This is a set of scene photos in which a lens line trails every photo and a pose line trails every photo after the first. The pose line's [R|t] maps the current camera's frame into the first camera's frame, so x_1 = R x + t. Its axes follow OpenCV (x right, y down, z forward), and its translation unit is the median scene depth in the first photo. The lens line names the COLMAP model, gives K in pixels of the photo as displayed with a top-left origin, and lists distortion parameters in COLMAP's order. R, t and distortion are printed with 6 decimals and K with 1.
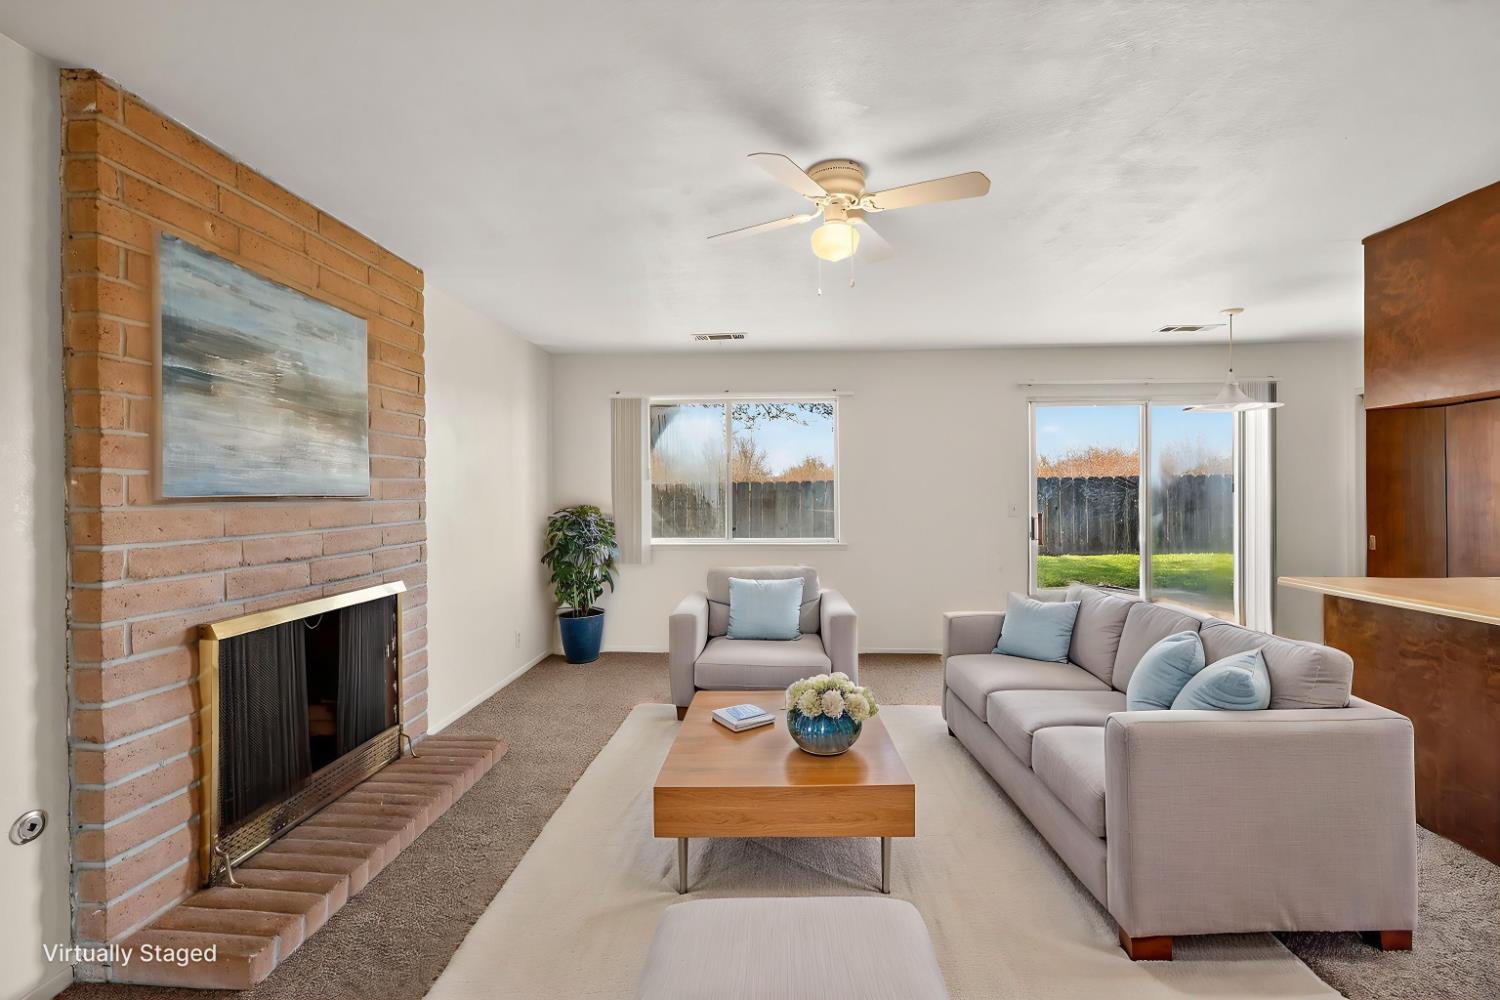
lens RADIAL K [[707.4, 0, 743.7], [0, 707.4, 479.5], [0, 0, 1]] dist [-0.001273, 0.000380]
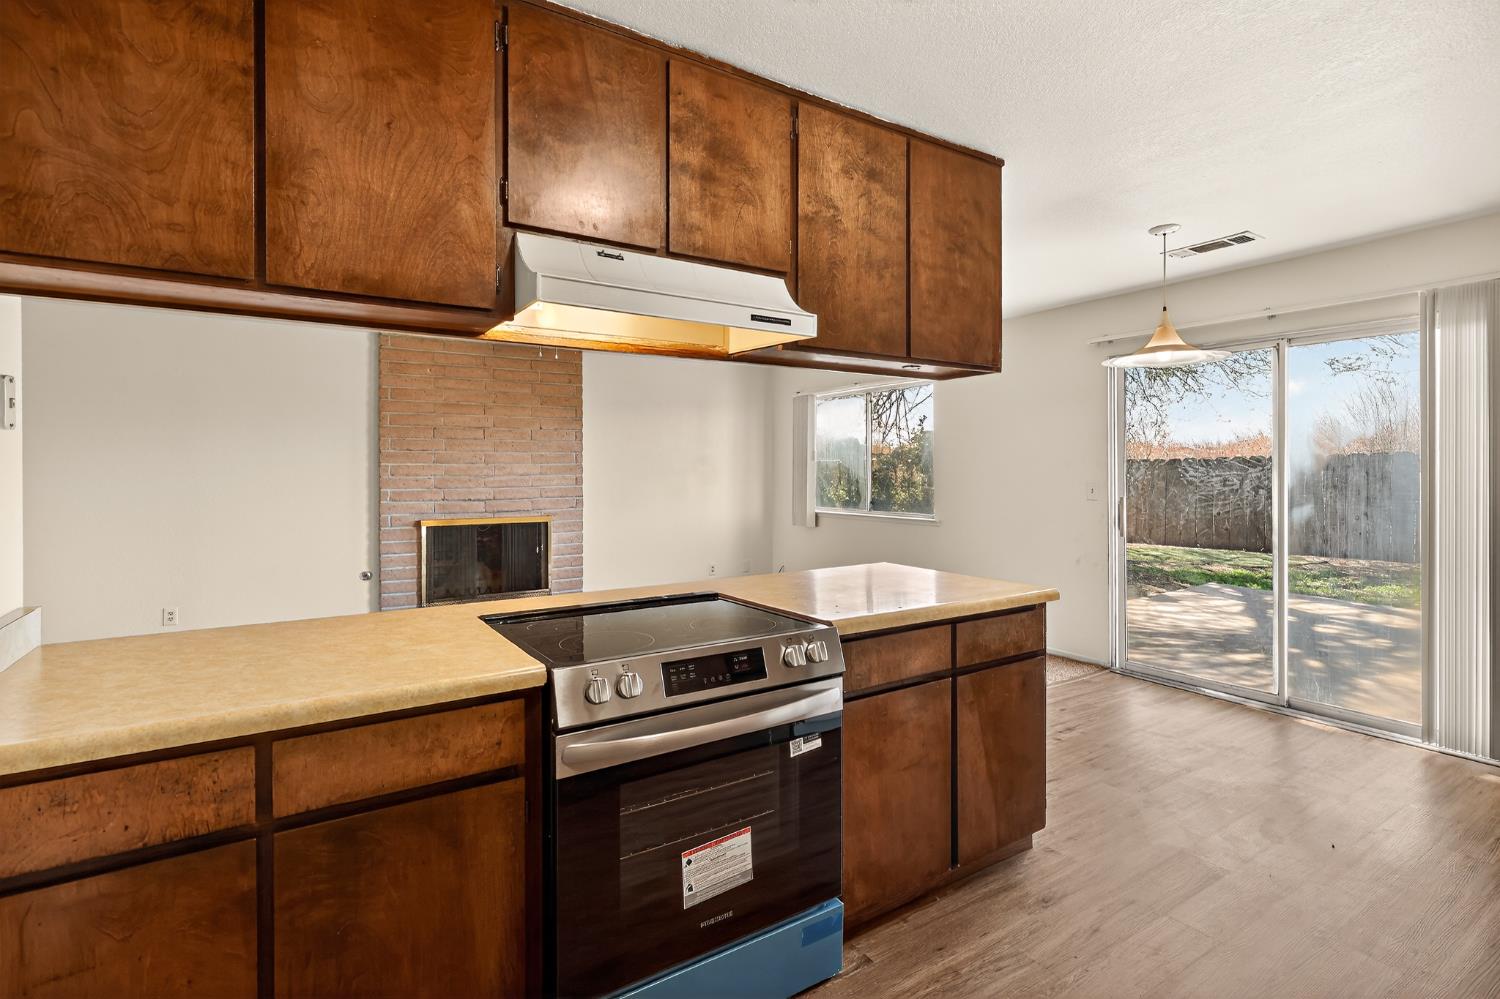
lens RADIAL K [[707.4, 0, 743.7], [0, 707.4, 479.0], [0, 0, 1]] dist [-0.001273, 0.000380]
pose [[0.607822, 0.011719, -0.793987, 1.277898], [0.012033, 0.999640, 0.023966, -0.000813], [0.793982, -0.024121, 0.607462, 0.211420]]
